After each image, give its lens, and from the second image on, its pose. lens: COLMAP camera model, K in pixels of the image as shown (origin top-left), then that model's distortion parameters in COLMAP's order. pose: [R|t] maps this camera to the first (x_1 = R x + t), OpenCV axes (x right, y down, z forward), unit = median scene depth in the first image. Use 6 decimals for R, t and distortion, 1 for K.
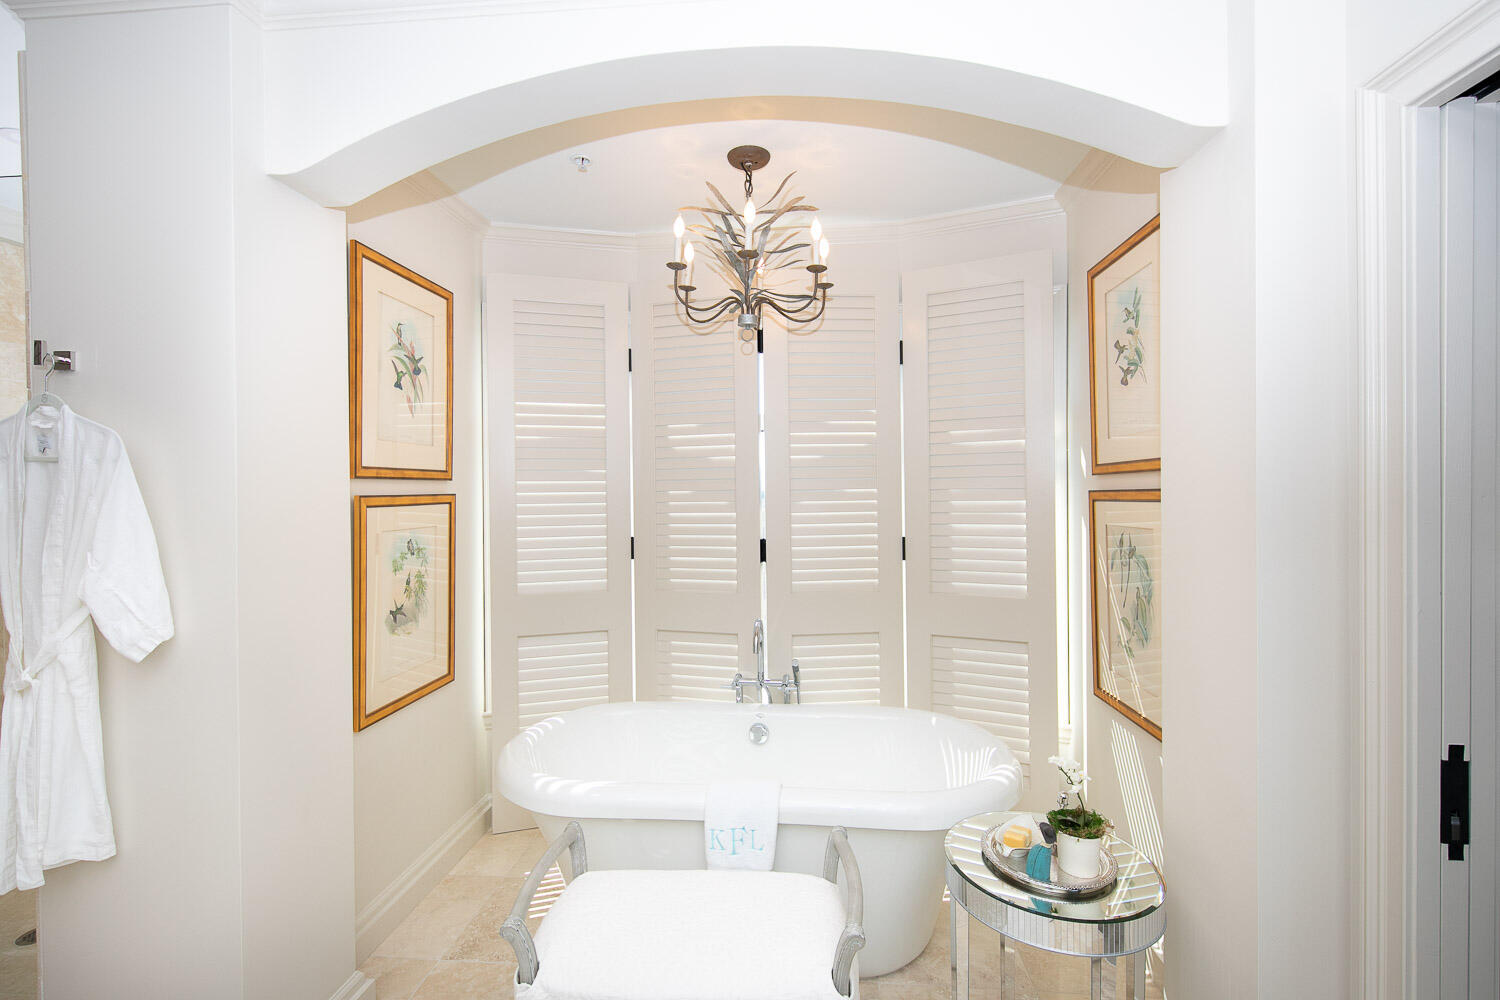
lens RADIAL K [[693.3, 0, 722.6], [0, 693.3, 495.4], [0, 0, 1]] dist [-0.000671, -0.000033]
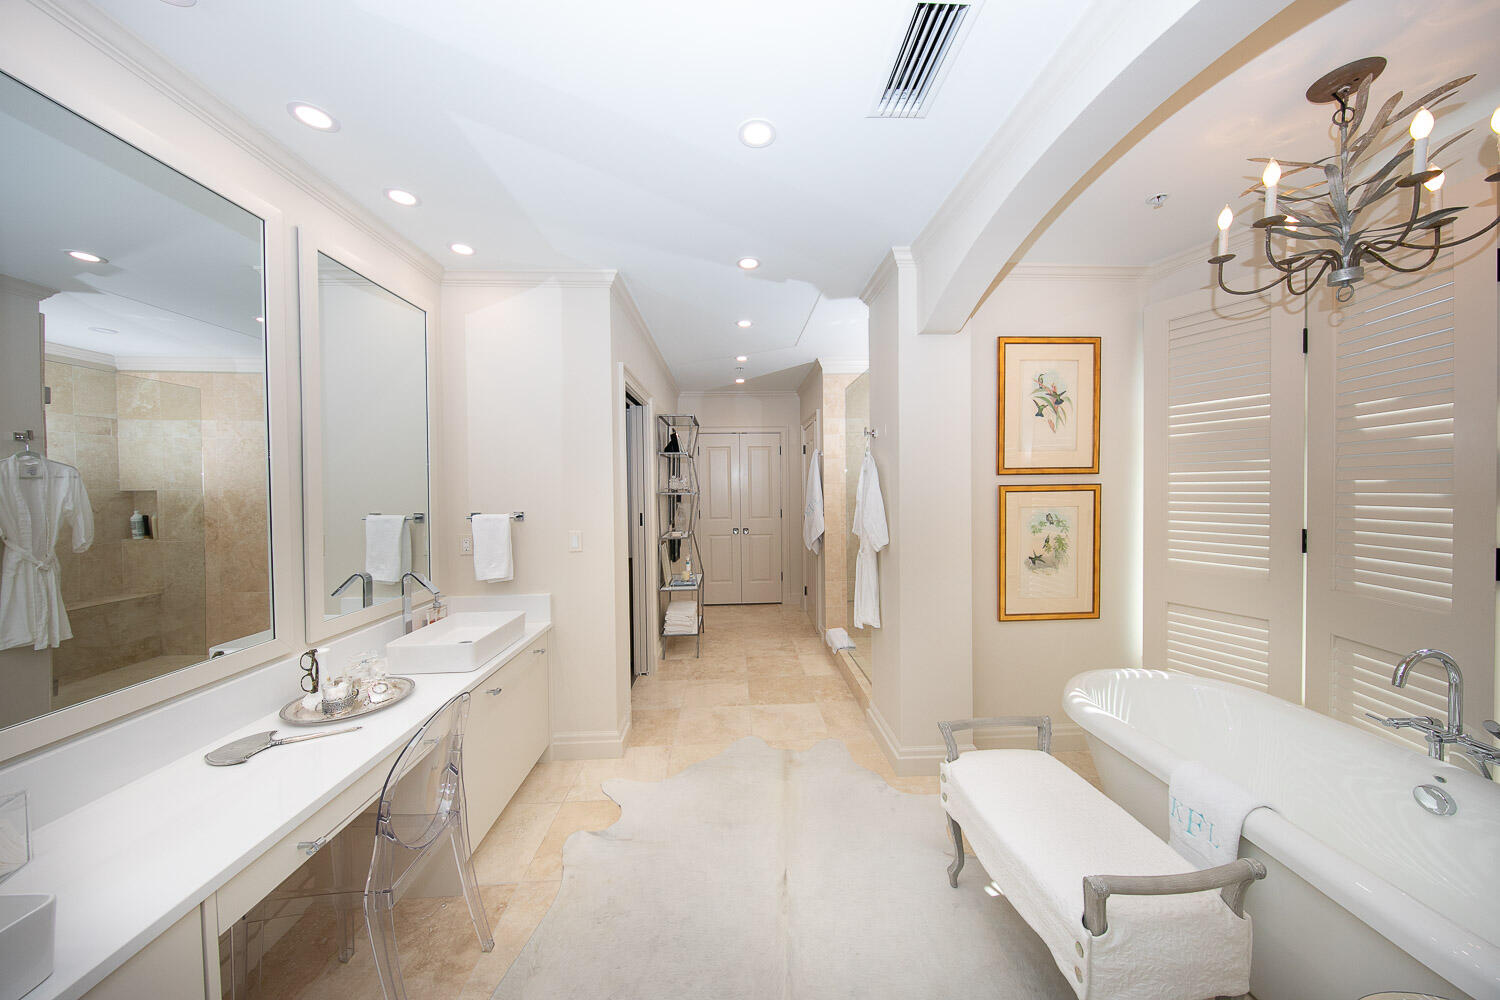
lens RADIAL K [[473.6, 0, 751.5], [0, 473.6, 492.7], [0, 0, 1]] dist [0.000133, -0.000027]
pose [[0.130757, 0.019079, -0.991231, 0.501360], [0.002480, 0.999805, 0.019572, -0.004849], [0.991411, -0.005018, 0.130685, 0.211505]]
